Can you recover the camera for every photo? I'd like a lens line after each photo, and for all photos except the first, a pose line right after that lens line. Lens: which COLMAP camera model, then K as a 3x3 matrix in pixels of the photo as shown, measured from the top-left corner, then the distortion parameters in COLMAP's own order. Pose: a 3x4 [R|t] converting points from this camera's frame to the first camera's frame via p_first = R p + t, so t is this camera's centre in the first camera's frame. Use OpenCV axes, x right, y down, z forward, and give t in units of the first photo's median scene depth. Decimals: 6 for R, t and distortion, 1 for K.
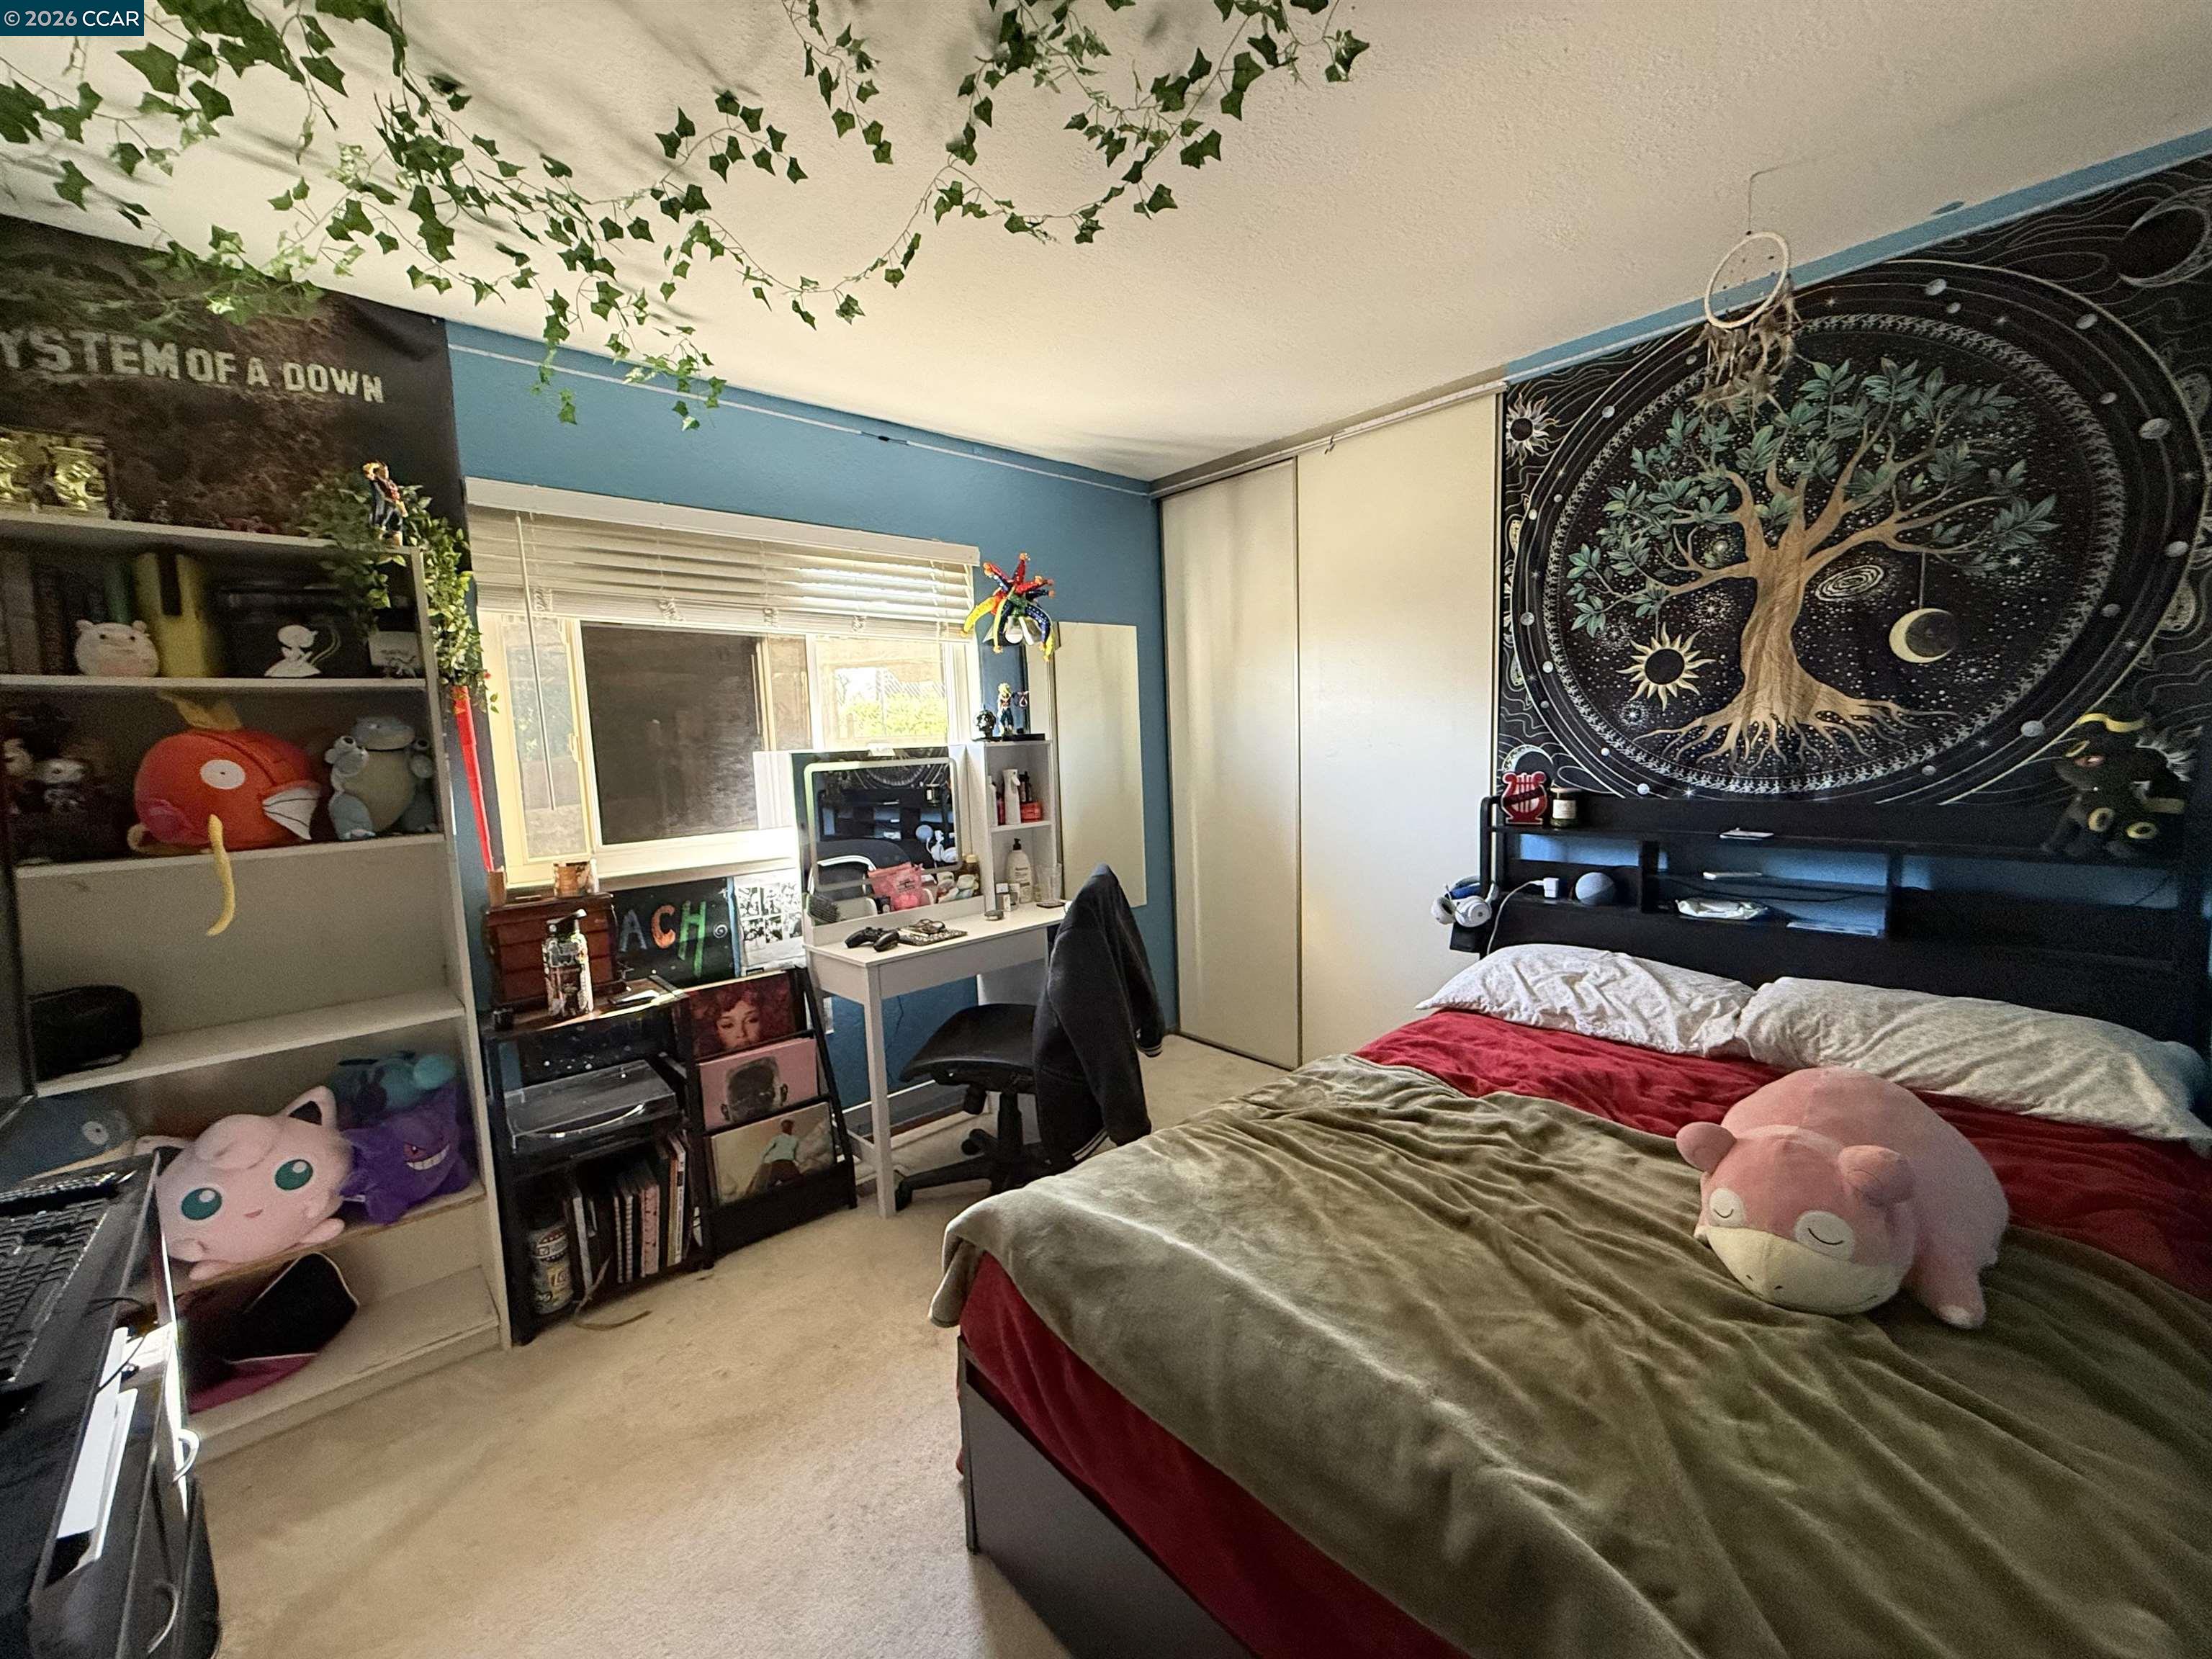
lens RADIAL K [[883.4, 0, 1101.7], [0, 883.4, 835.2], [0, 0, 1]] dist [0.000009, 0.000053]
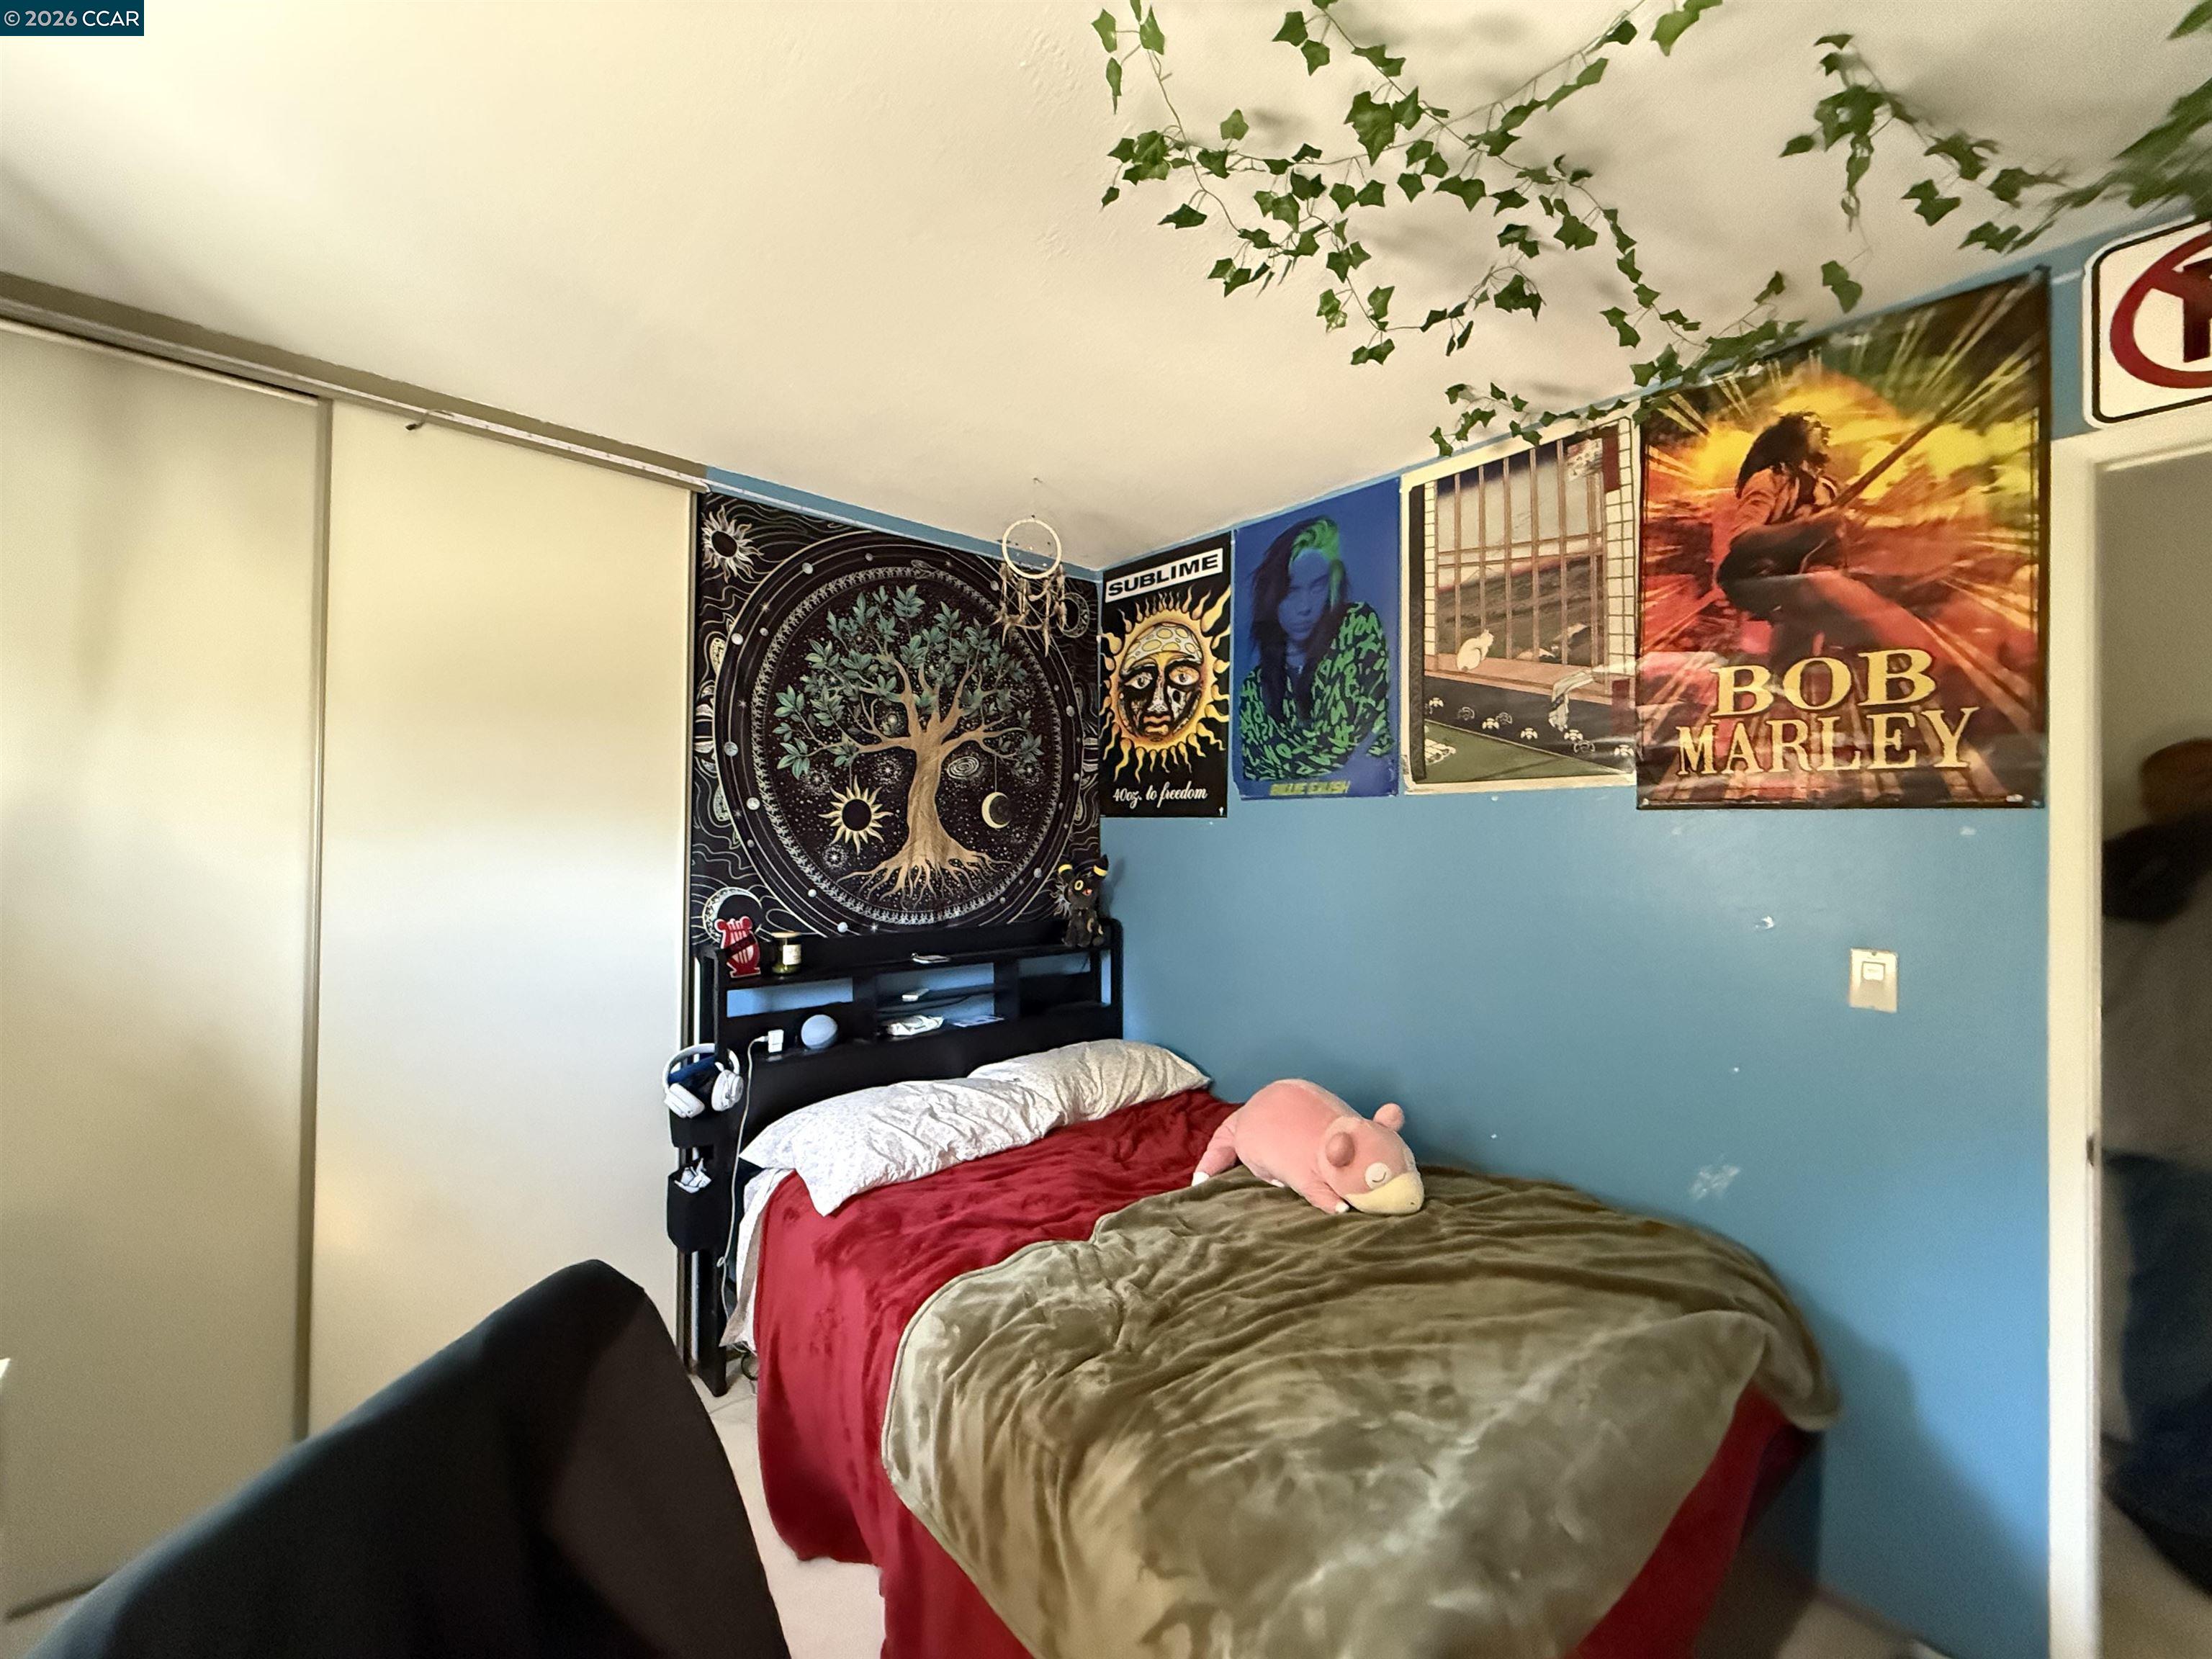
lens RADIAL K [[883.4, 0, 1099.2], [0, 883.4, 832.9], [0, 0, 1]] dist [0.000009, 0.000053]
pose [[0.010670, 0.038593, 0.999198, -0.475176], [0.101547, 0.994047, -0.039478, -0.097637], [-0.994774, 0.101887, 0.006687, 0.717527]]
